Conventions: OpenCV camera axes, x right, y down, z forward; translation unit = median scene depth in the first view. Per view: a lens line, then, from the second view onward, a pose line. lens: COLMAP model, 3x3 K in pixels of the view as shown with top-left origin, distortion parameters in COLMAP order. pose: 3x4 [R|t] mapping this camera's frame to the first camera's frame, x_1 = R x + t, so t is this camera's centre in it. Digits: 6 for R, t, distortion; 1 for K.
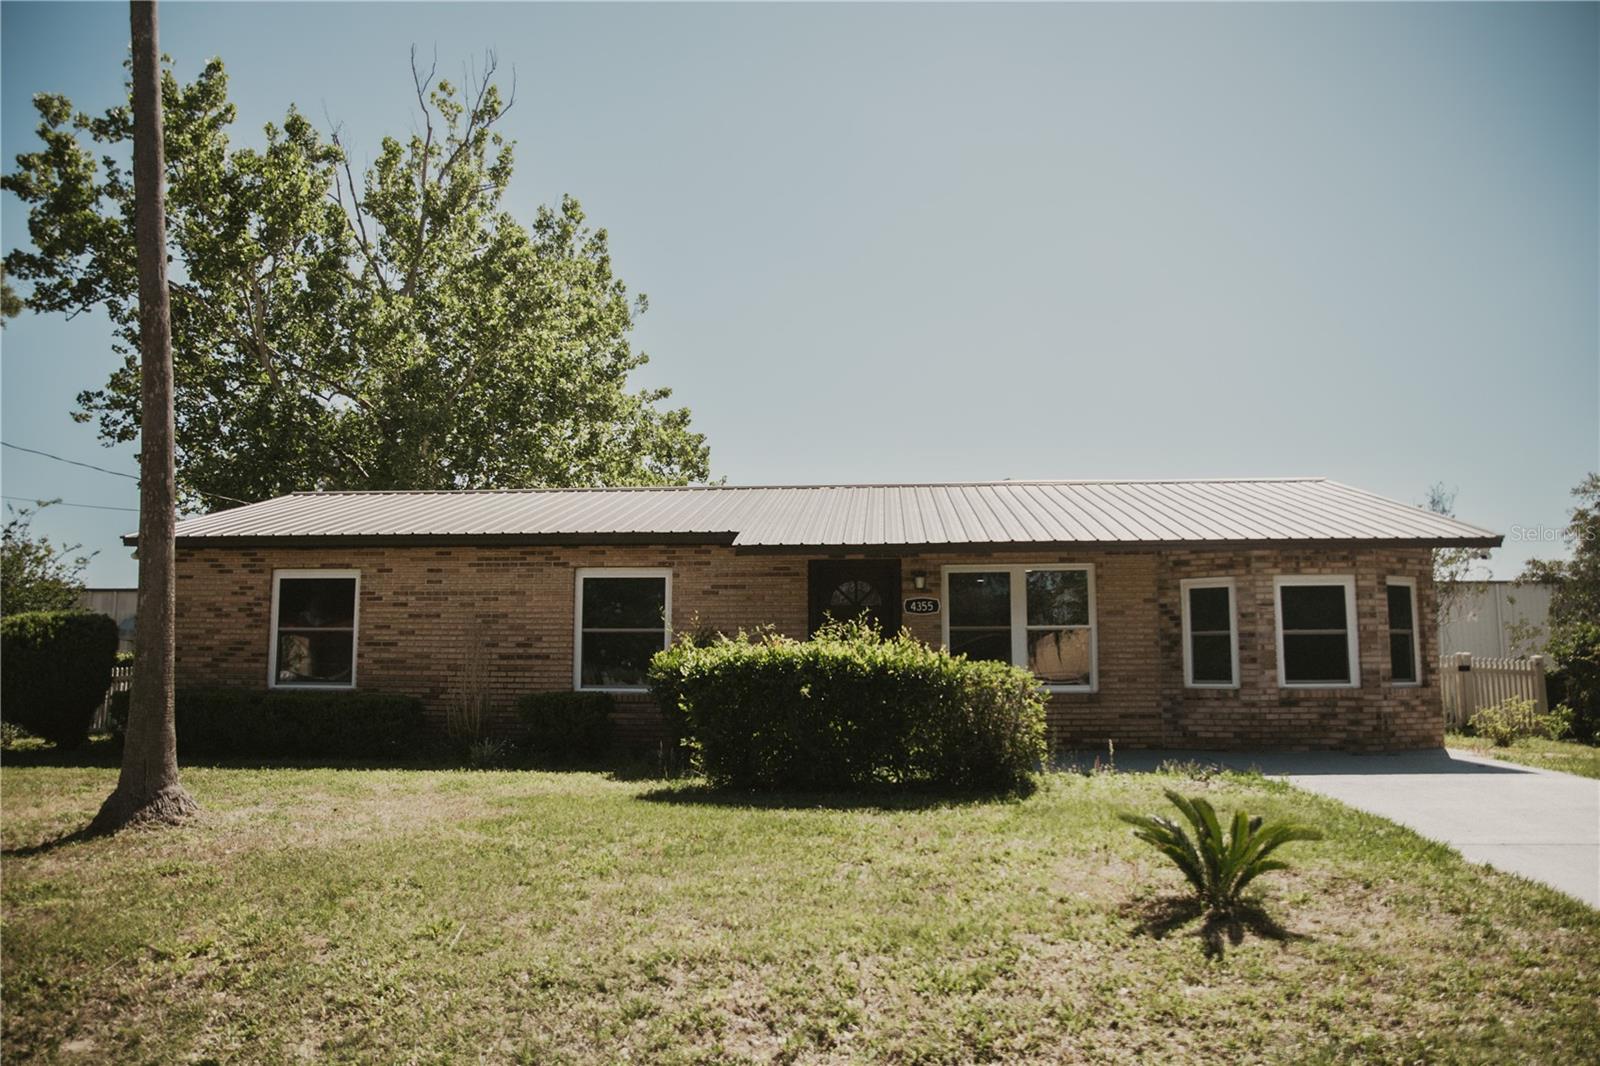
lens RADIAL K [[1134.4, 0, 804.4], [0, 1134.4, 531.0], [0, 0, 1]] dist [-0.074315, 0.035511]
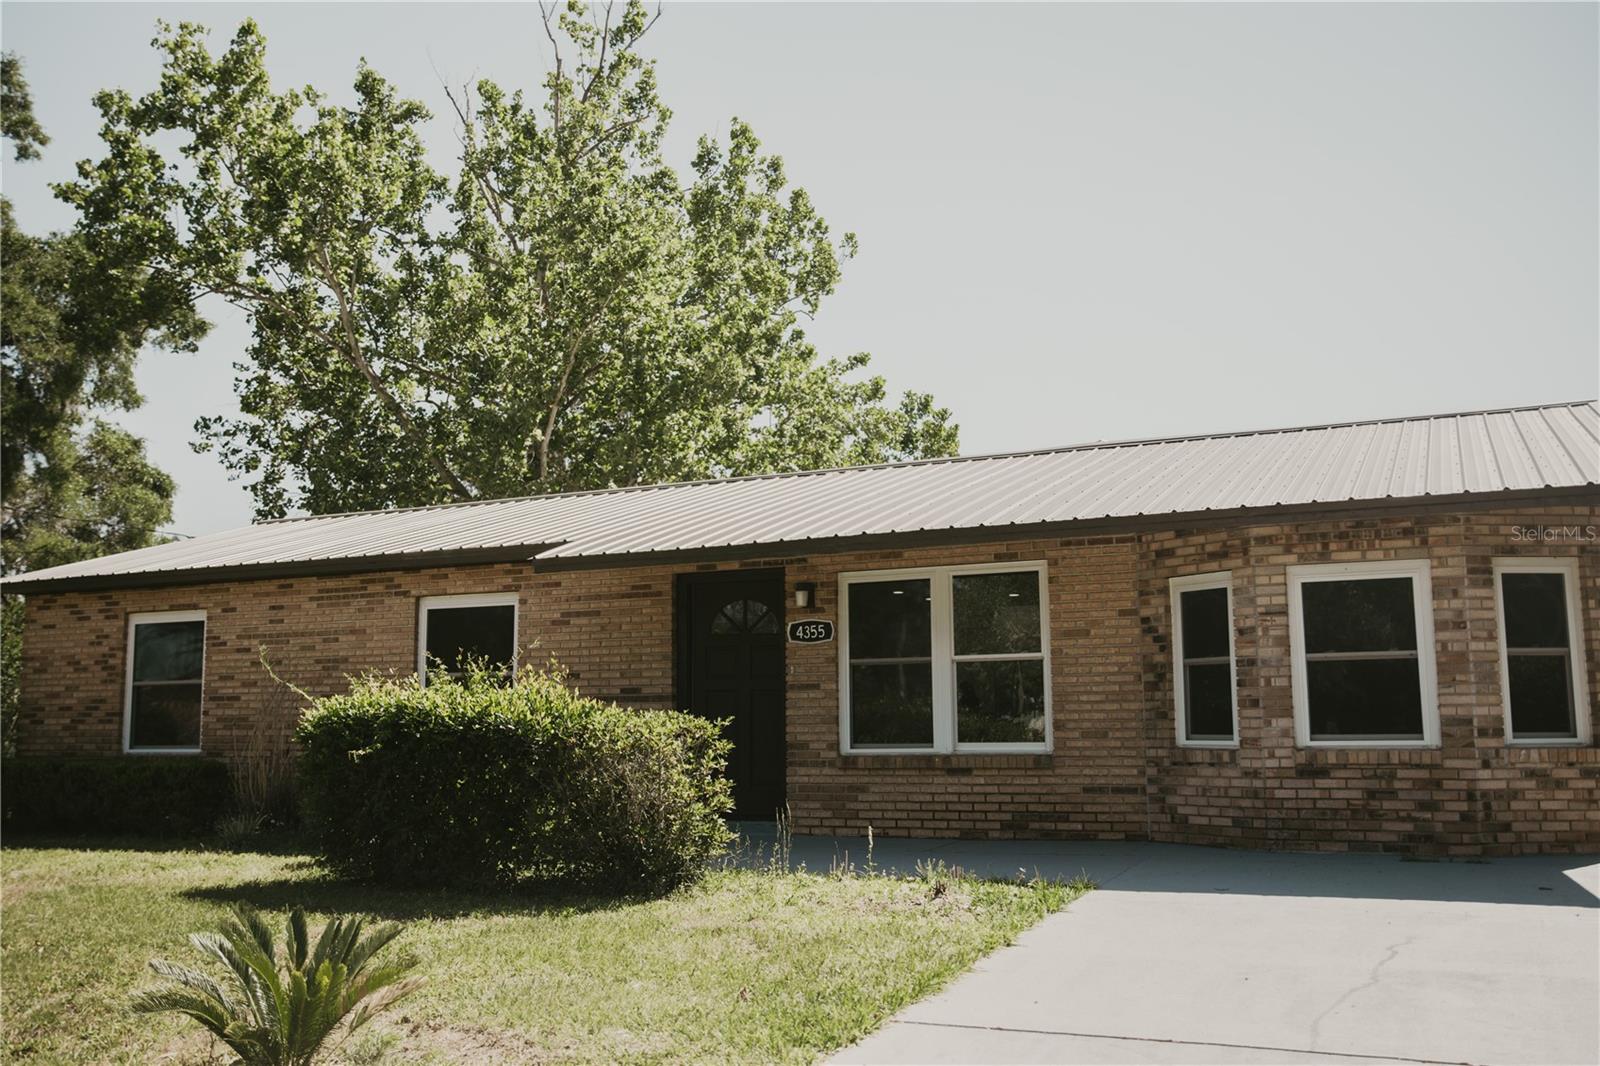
lens RADIAL K [[1474.4, 0, 800.1], [0, 1474.4, 524.7], [0, 0, 1]] dist [0.002467, 0.000000]
pose [[0.935657, -0.057248, -0.348238, 0.414747], [0.053522, 0.998360, -0.020319, 0.017247], [0.348830, 0.000373, 0.937186, 0.125714]]
